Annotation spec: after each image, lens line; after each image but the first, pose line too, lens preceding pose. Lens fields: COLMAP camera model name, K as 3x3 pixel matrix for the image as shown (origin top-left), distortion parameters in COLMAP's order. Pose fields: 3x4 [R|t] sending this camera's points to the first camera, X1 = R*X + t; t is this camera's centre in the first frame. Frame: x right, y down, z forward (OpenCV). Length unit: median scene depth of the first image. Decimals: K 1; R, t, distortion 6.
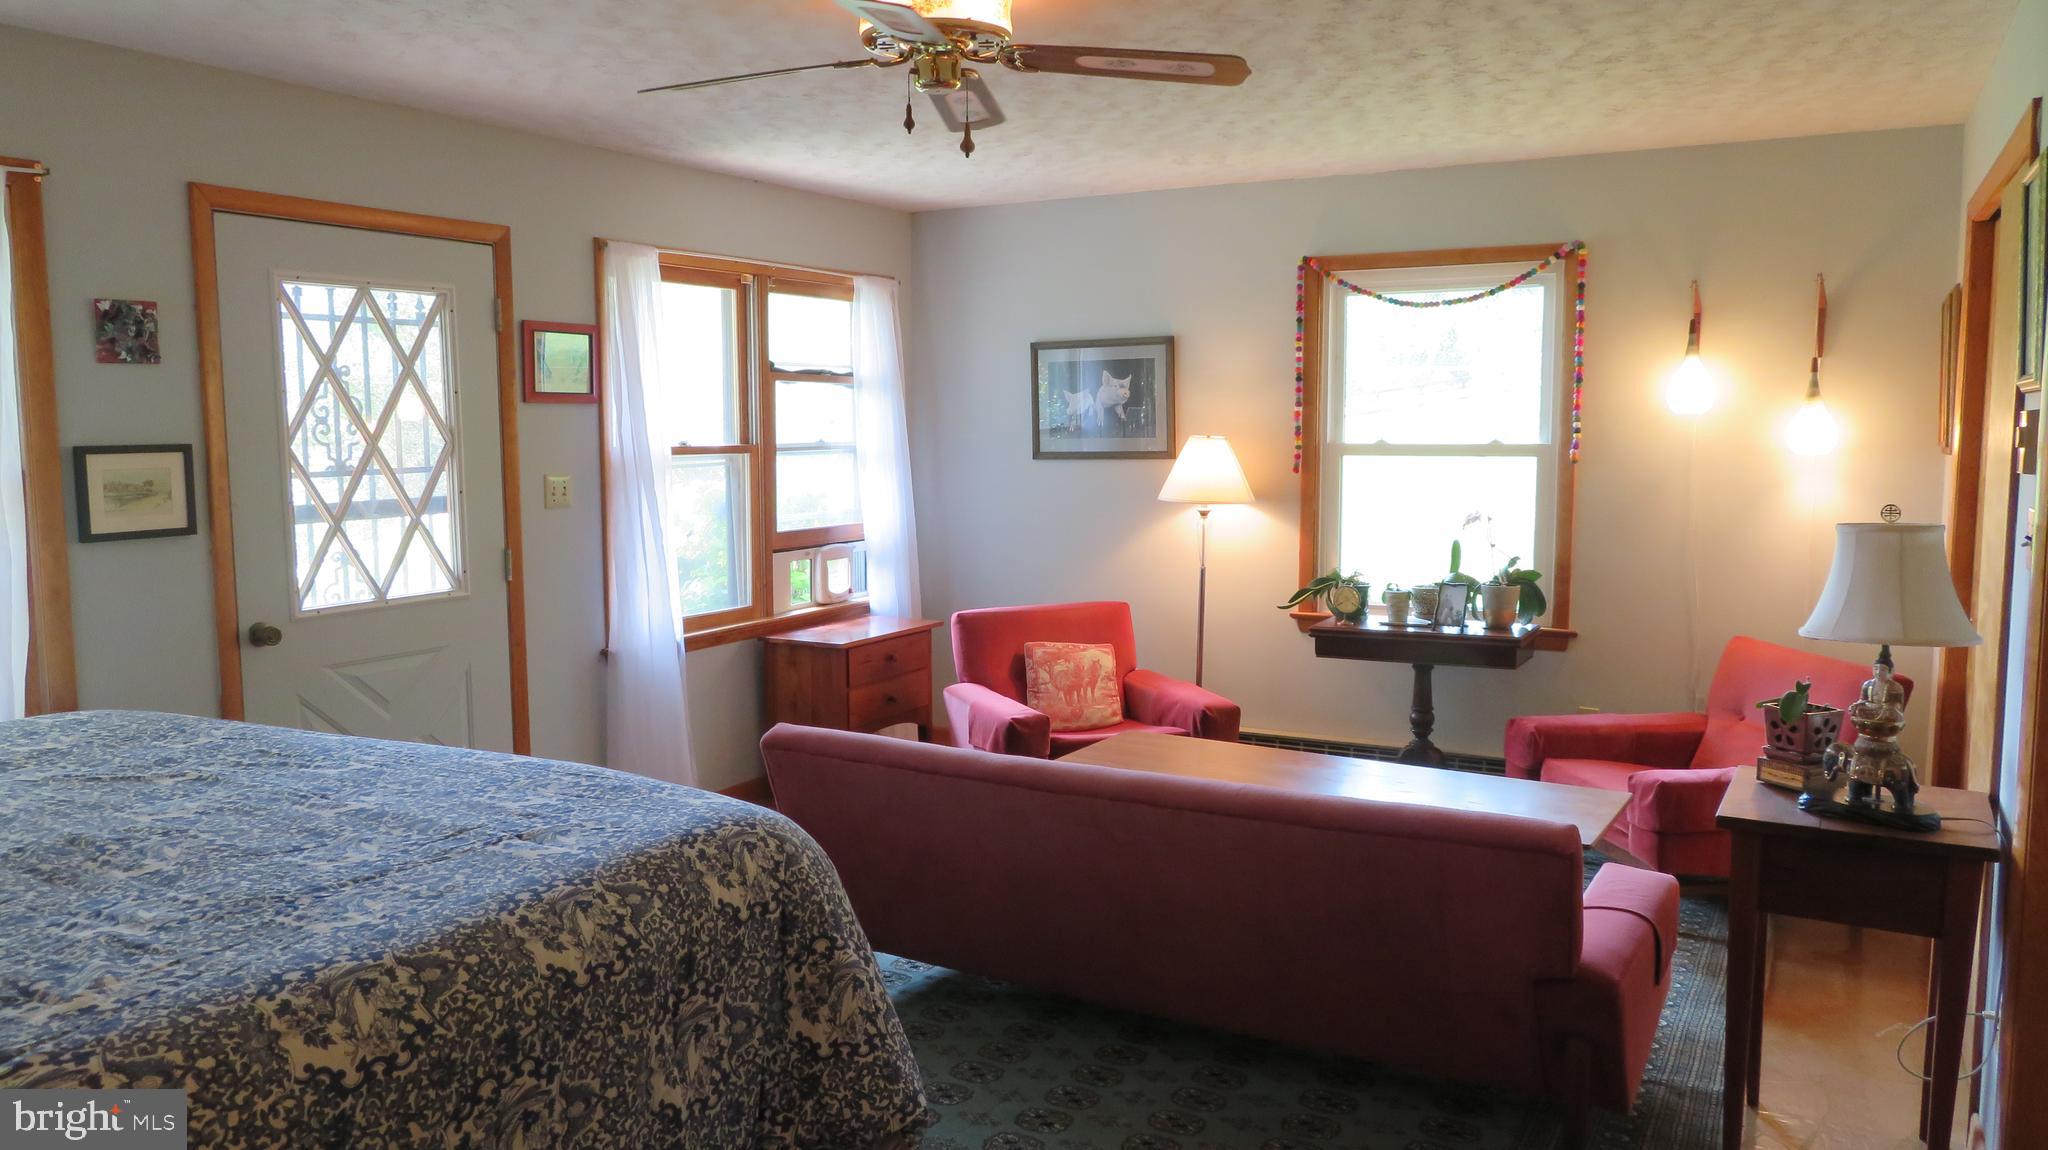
lens RADIAL K [[1459.4, 0, 1017.6], [0, 1459.4, 572.6], [0, 0, 1]] dist [-0.014832, 0.011189]
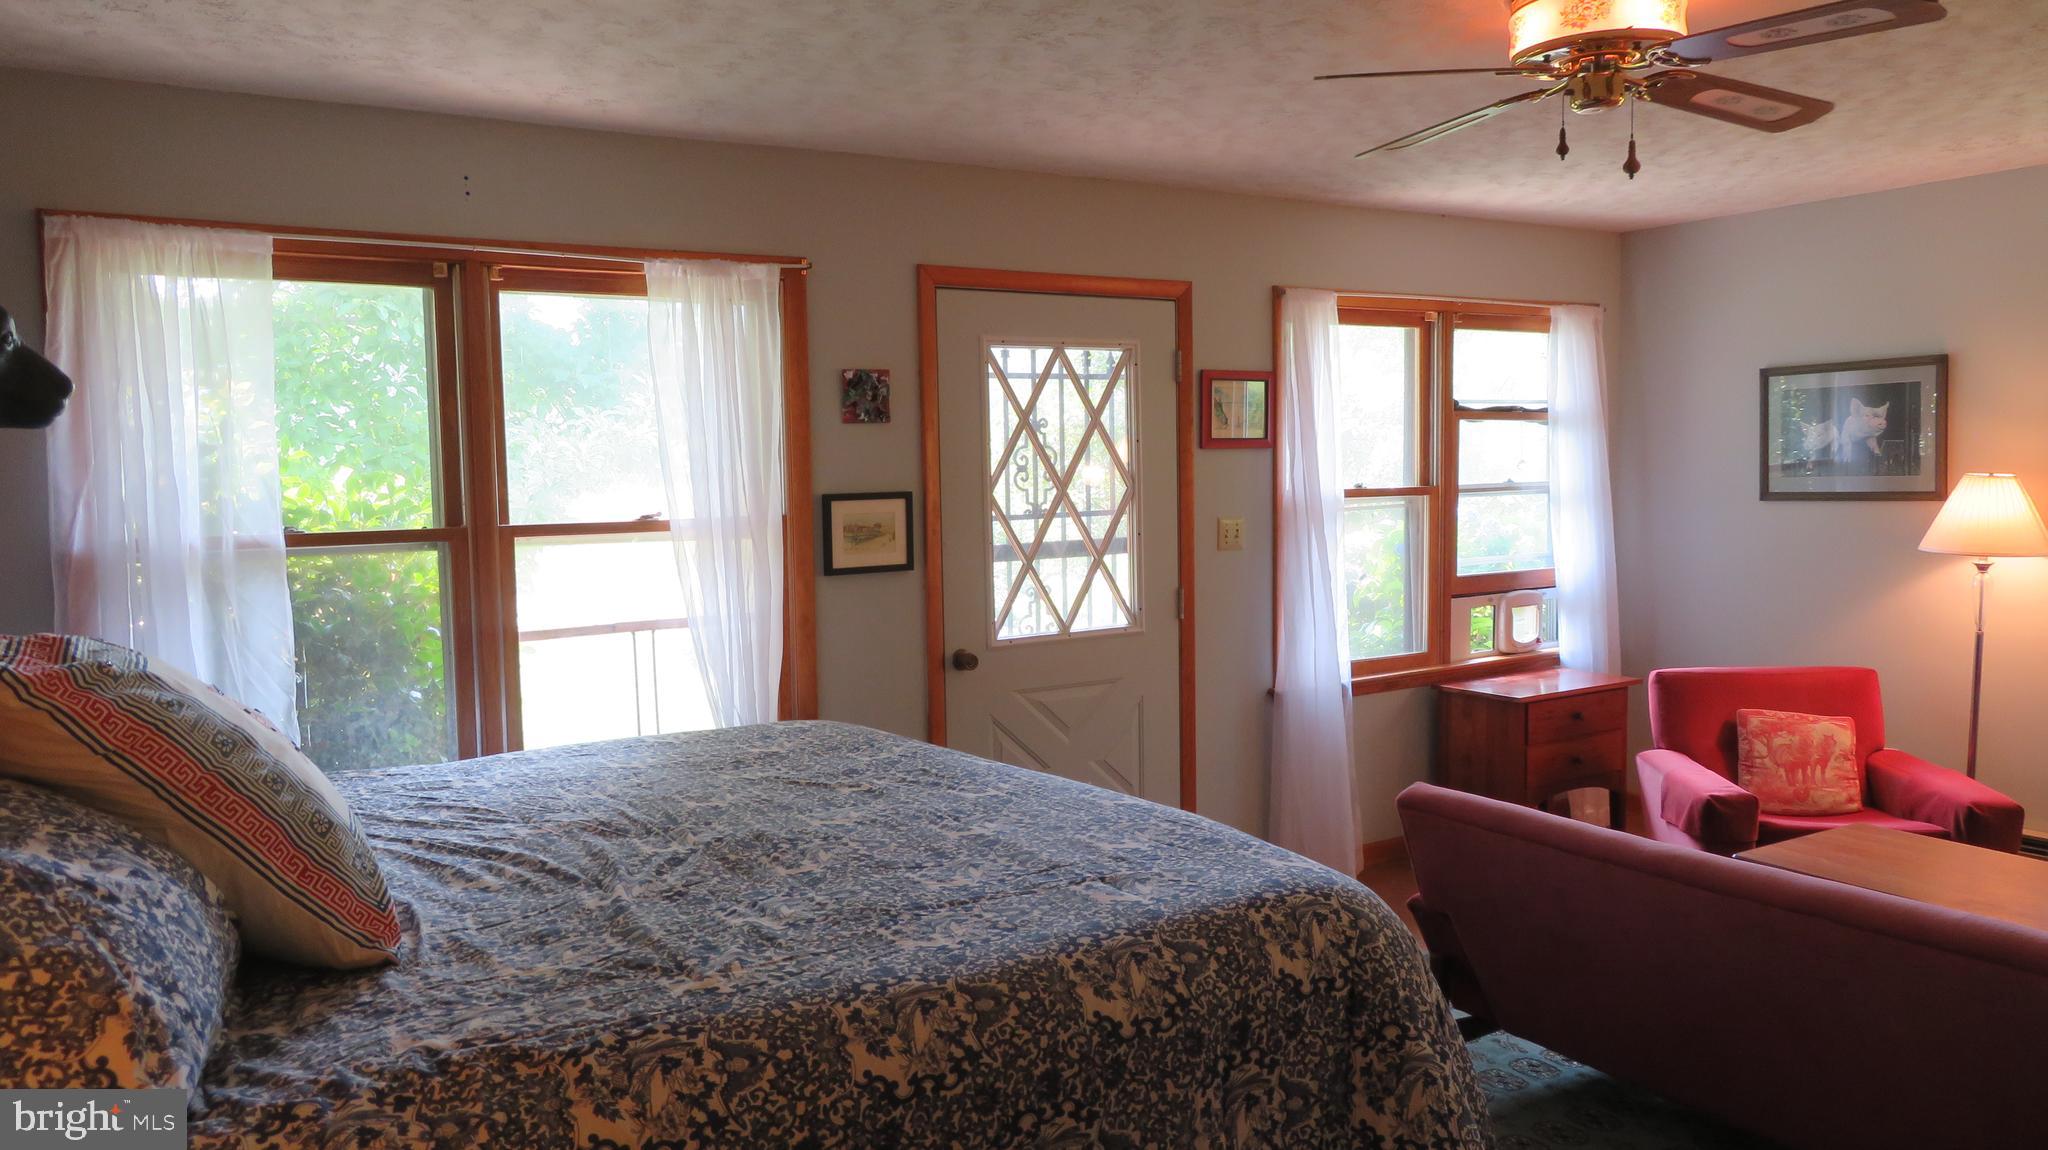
lens RADIAL K [[1459.4, 0, 1017.6], [0, 1459.4, 572.6], [0, 0, 1]] dist [-0.014832, 0.011189]
pose [[0.881472, 0.024482, -0.471601, 0.089882], [-0.034487, 0.999326, -0.012582, -0.022505], [0.470976, 0.027355, 0.881722, 0.042764]]
